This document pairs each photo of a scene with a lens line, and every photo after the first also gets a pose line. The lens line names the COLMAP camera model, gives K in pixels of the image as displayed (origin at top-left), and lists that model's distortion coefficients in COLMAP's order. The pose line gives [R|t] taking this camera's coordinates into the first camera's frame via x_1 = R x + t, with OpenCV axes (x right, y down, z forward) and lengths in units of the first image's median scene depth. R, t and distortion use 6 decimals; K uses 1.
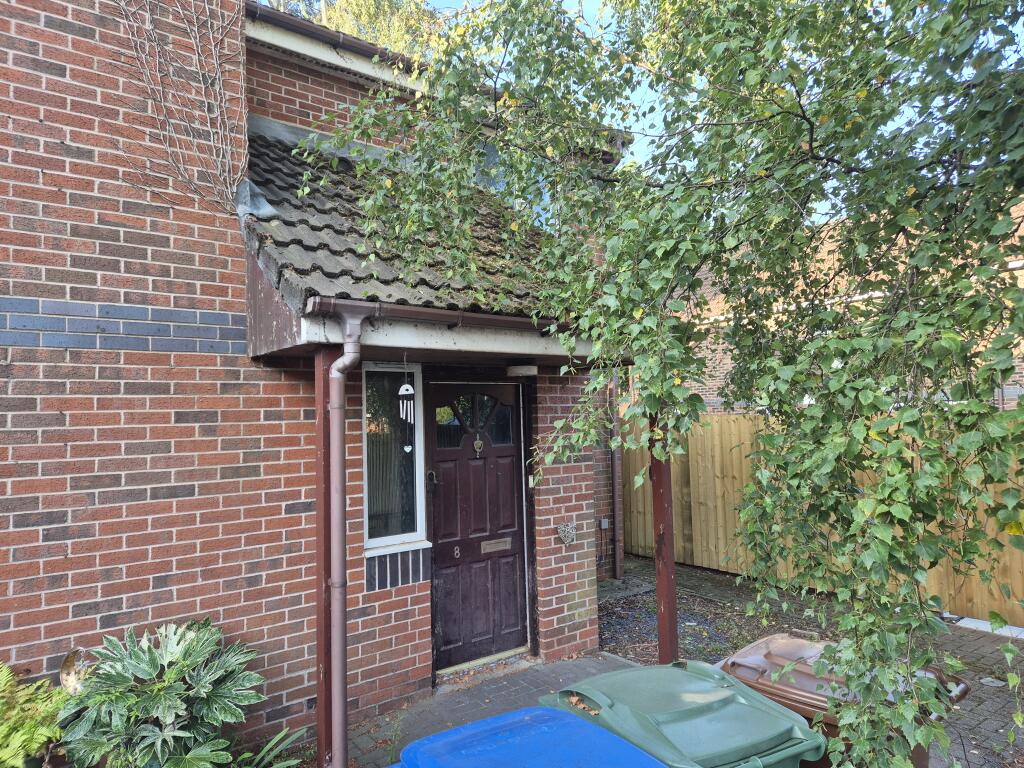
lens RADIAL K [[706.8, 0, 512.0], [0, 706.8, 384.0], [0, 0, 1]] dist [0.059469, 0.000085]
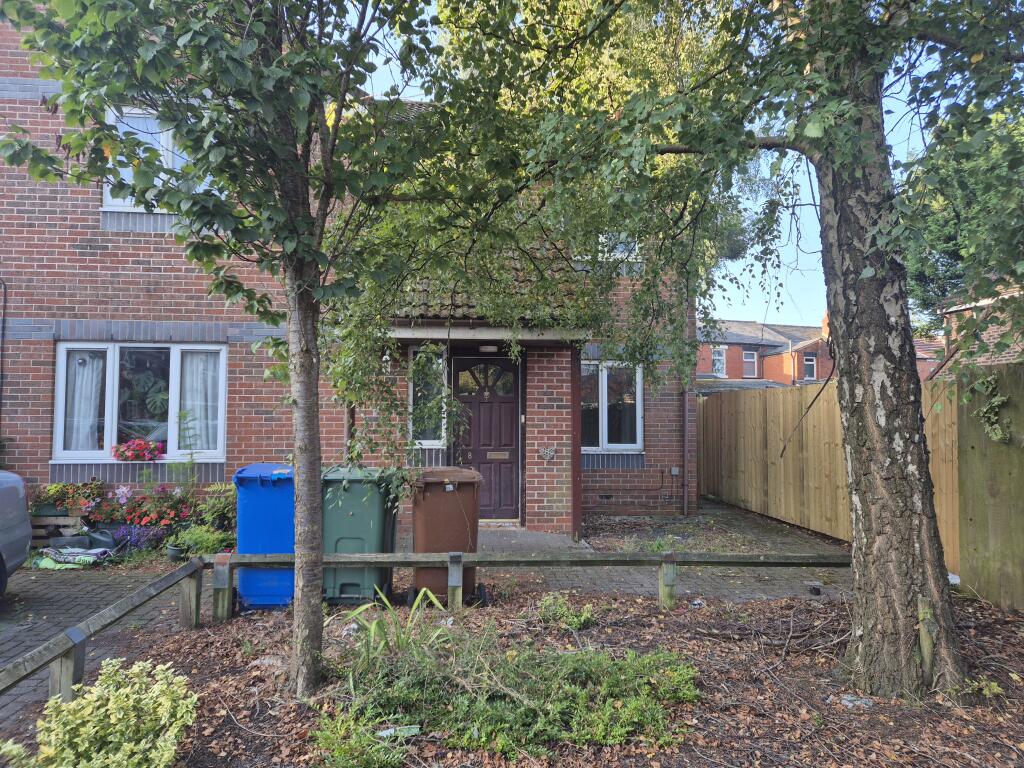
lens RADIAL K [[706.8, 0, 512.0], [0, 706.8, 384.0], [0, 0, 1]] dist [0.059469, 0.000085]
pose [[0.835307, 0.001315, -0.549782, 0.891911], [0.000298, 0.999996, 0.002844, 0.054096], [0.549783, -0.002539, 0.835304, -0.356725]]
